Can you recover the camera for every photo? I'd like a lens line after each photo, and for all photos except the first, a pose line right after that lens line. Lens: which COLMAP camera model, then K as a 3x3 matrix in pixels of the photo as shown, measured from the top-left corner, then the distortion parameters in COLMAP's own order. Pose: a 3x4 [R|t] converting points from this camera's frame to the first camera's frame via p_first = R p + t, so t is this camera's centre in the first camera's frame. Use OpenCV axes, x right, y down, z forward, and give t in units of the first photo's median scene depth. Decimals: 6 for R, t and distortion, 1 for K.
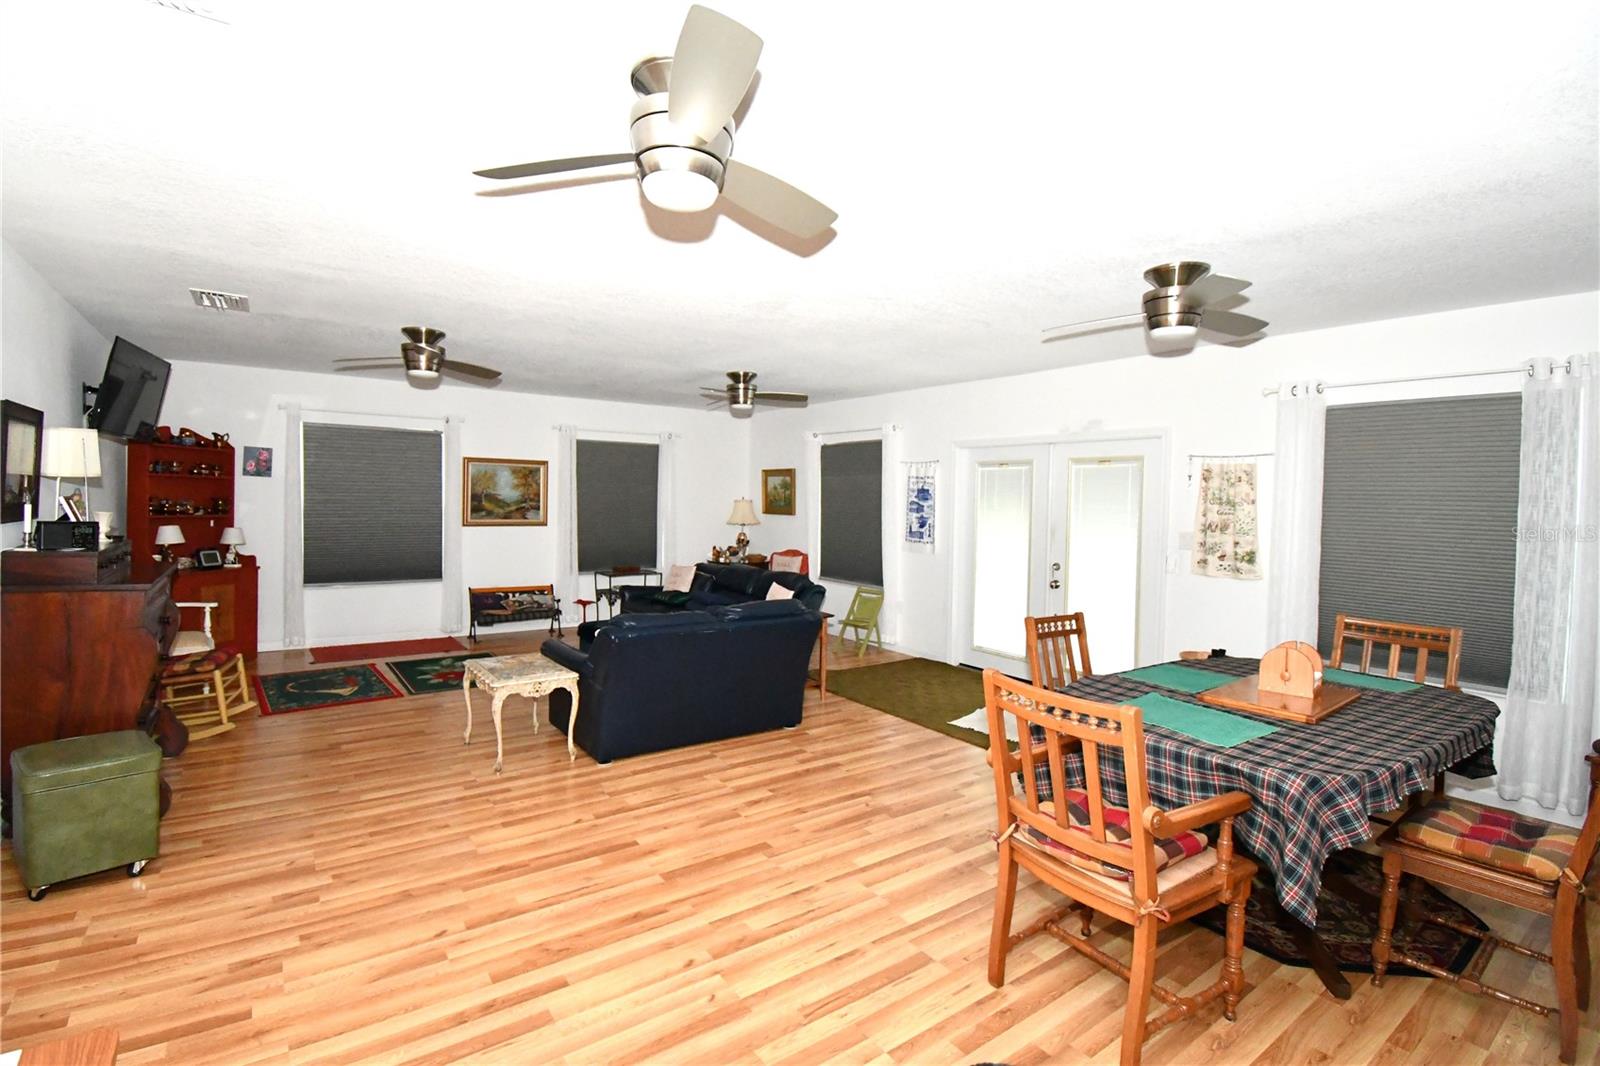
lens RADIAL K [[722.4, 0, 767.8], [0, 722.4, 517.9], [0, 0, 1]] dist [-0.001641, -0.000149]
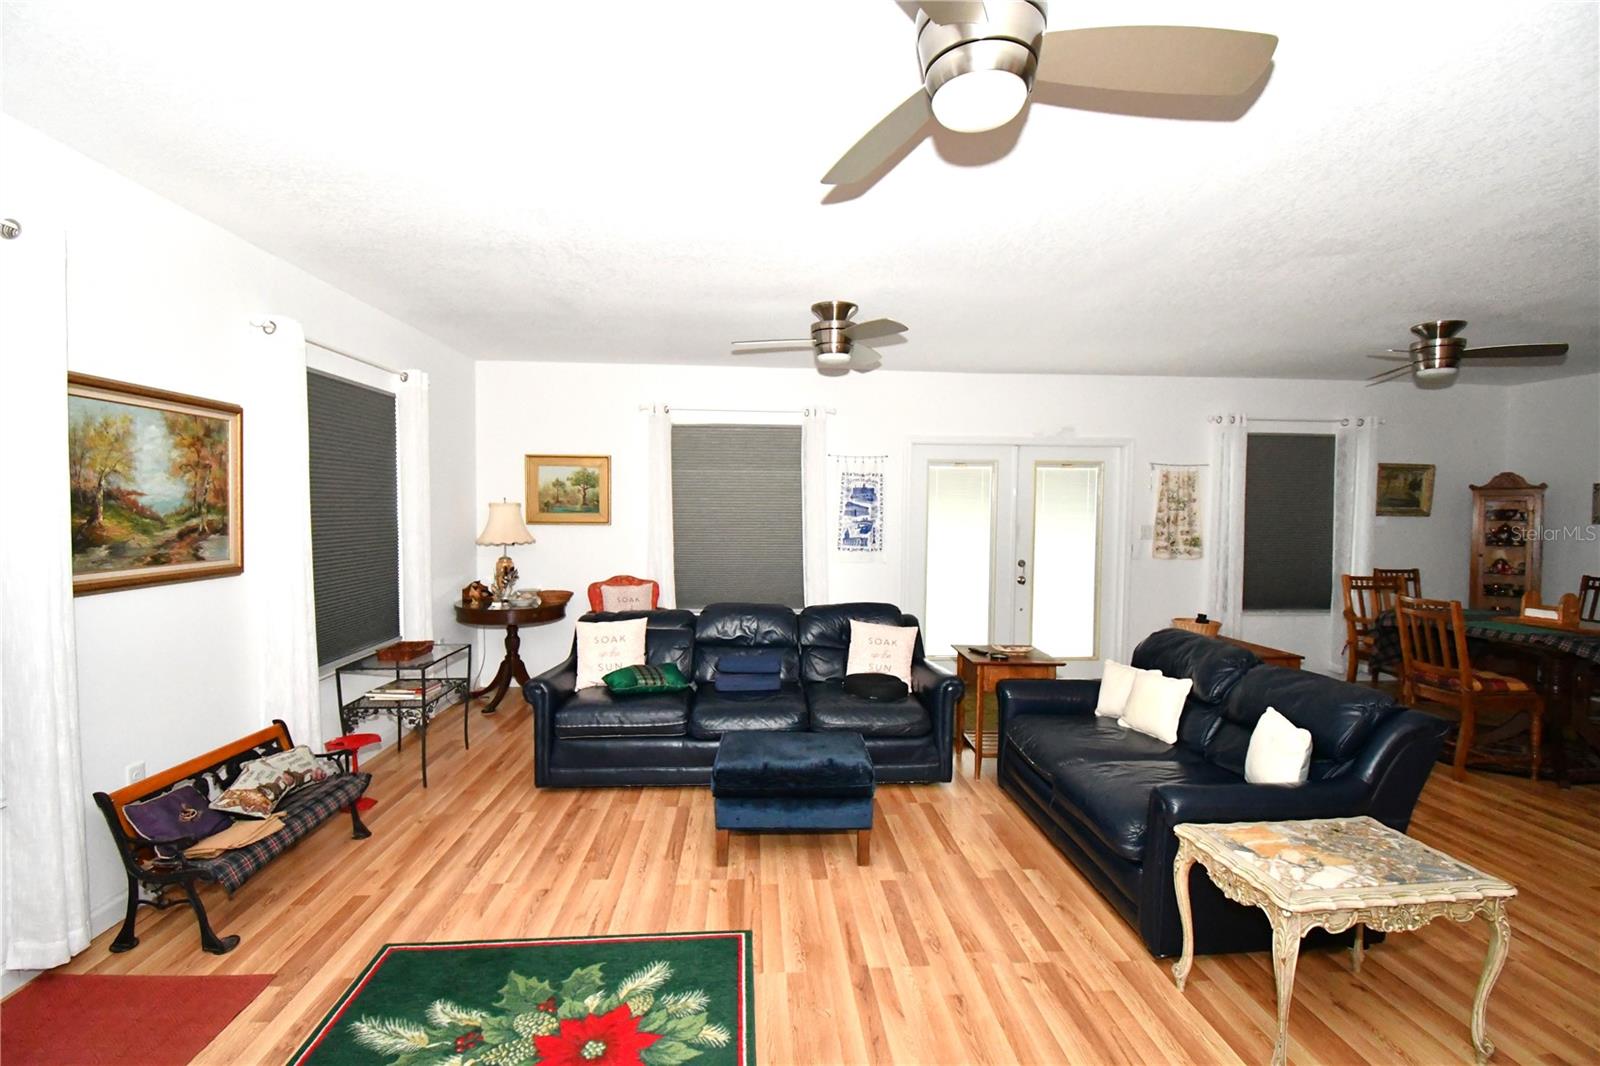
lens RADIAL K [[707.6, 0, 793.5], [0, 707.6, 534.7], [0, 0, 1]] dist [0.022224, -0.026448]
pose [[0.518114, -0.047481, 0.853993, -0.791865], [0.026595, 0.998870, 0.039400, -0.028819], [-0.854898, 0.002298, 0.518791, 0.912536]]
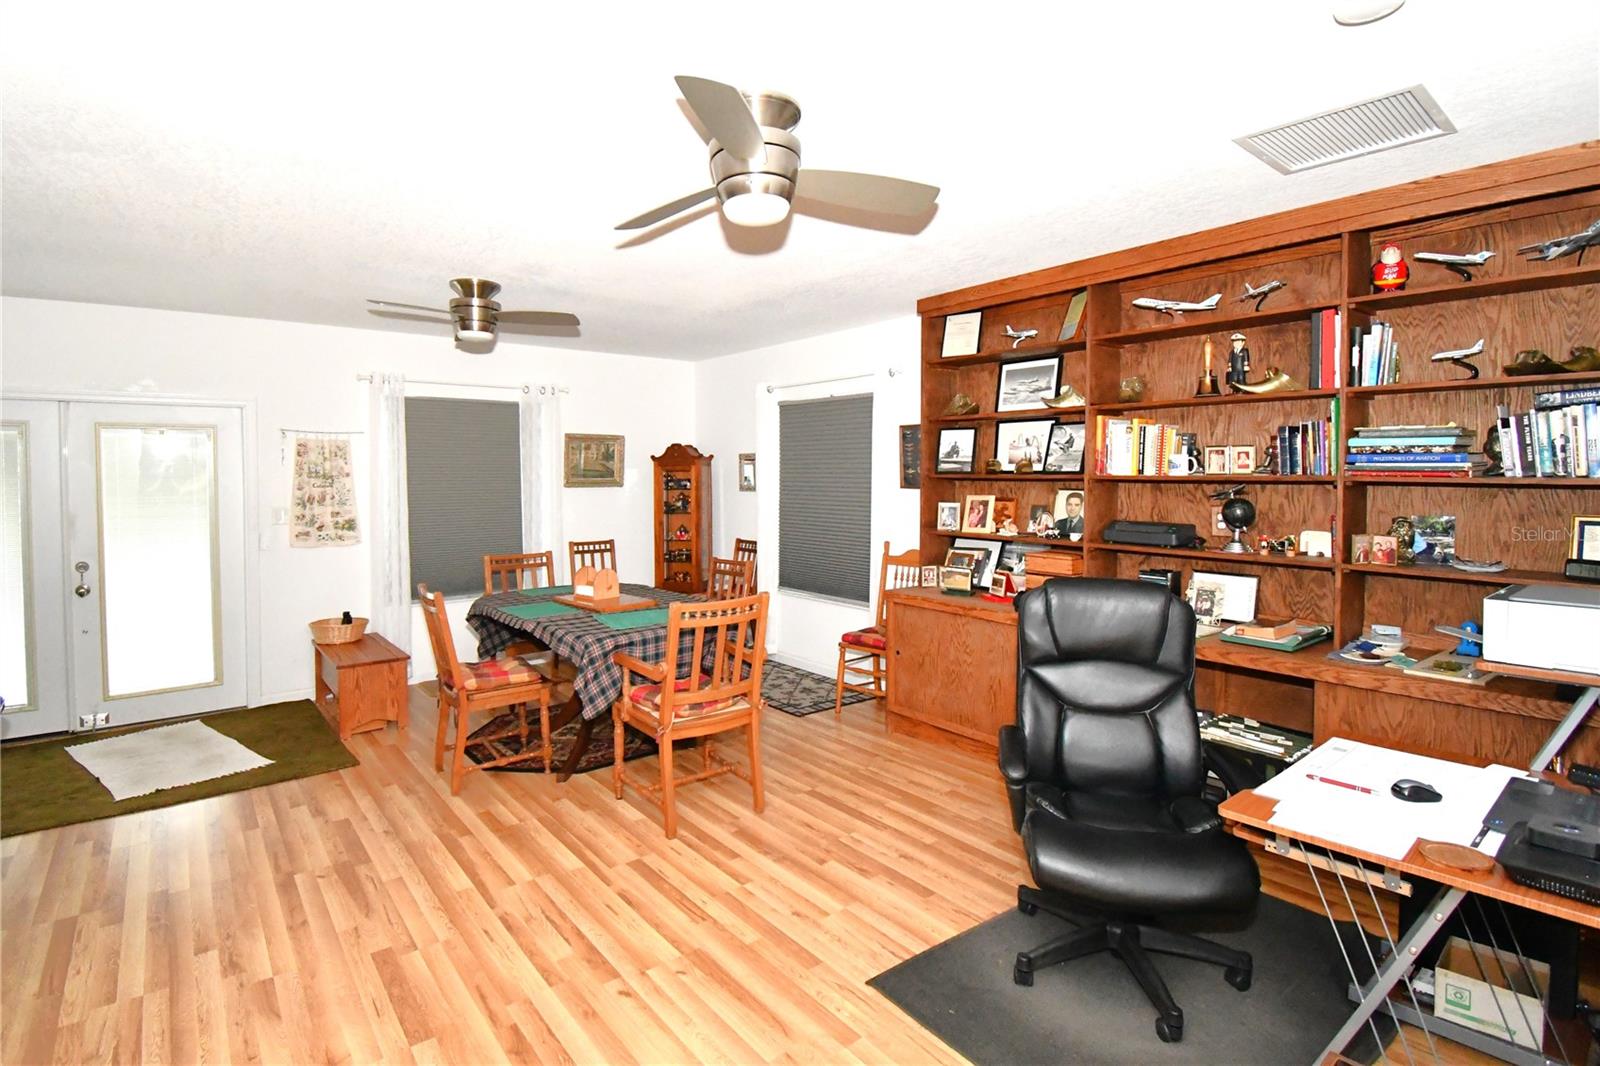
lens RADIAL K [[761.4, 0, 763.3], [0, 761.4, 491.4], [0, 0, 1]] dist [0.001529, -0.000308]
pose [[-0.048196, -0.043321, 0.997898, -0.500263], [0.034483, 0.998391, 0.045008, -0.026175], [-0.998242, 0.036580, -0.046624, 0.402862]]
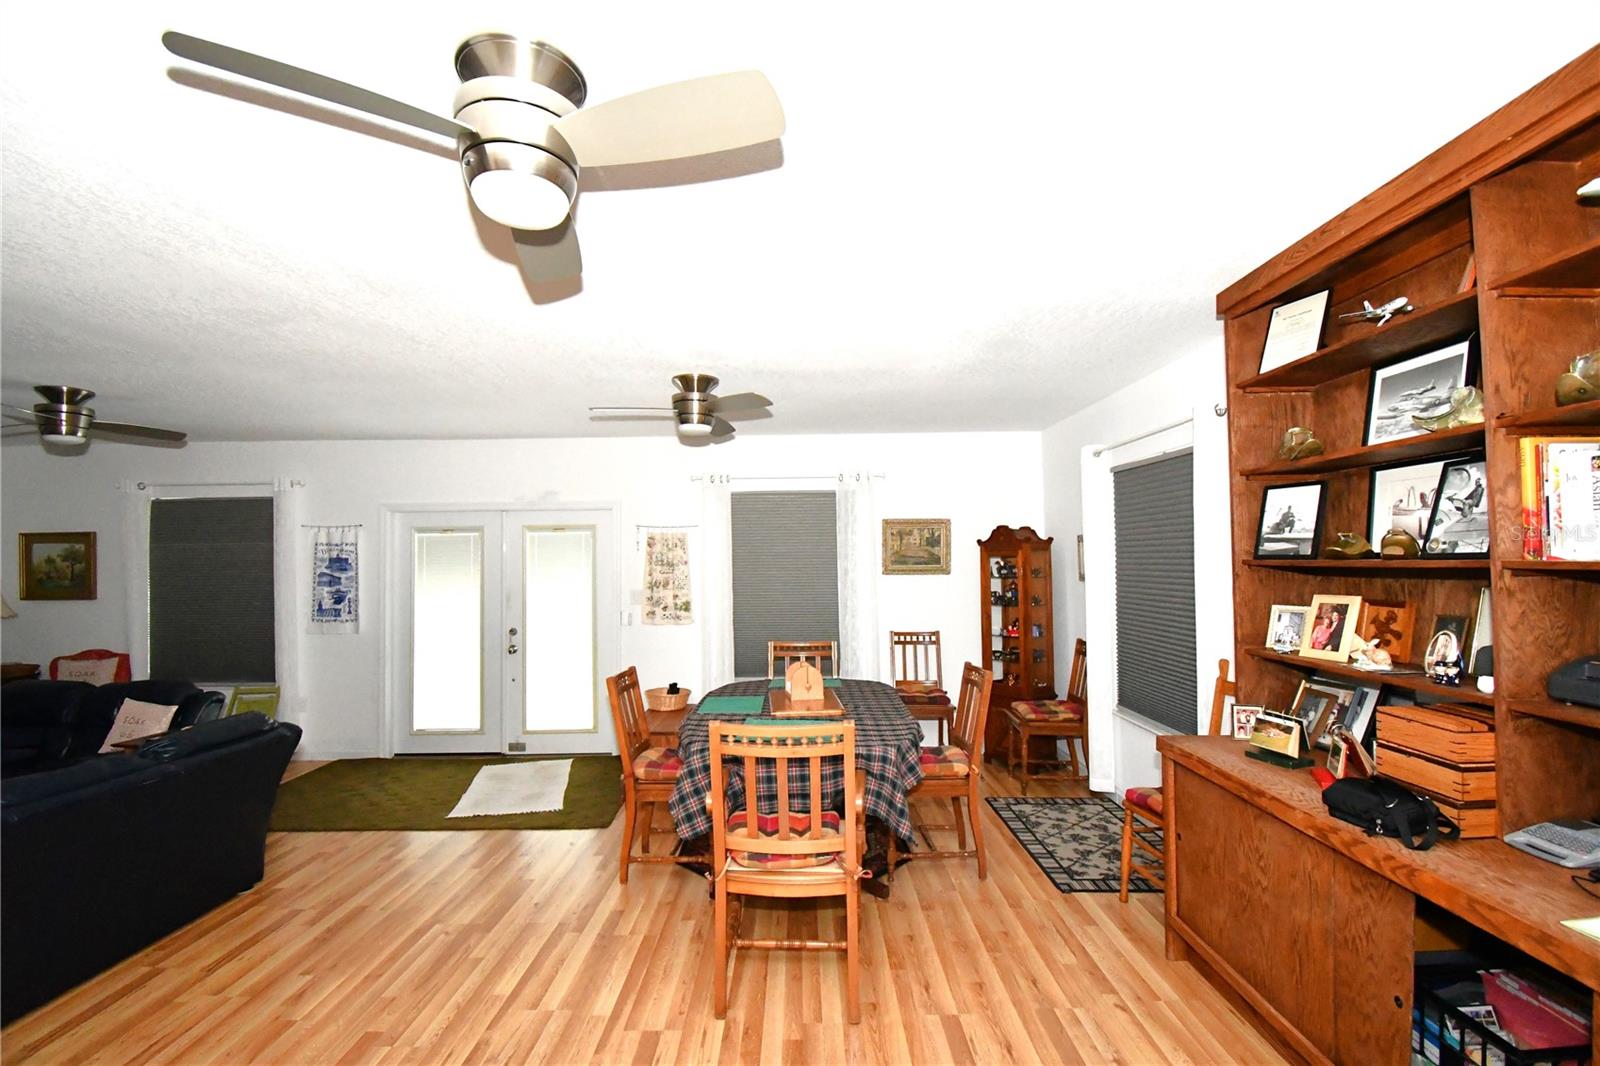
lens RADIAL K [[707.6, 0, 793.5], [0, 707.6, 534.7], [0, 0, 1]] dist [0.022224, -0.026448]
pose [[0.577505, 0.005224, 0.816370, -0.227881], [0.047702, 0.998055, -0.040131, -0.011884], [-0.814992, 0.062118, 0.576133, 0.117158]]
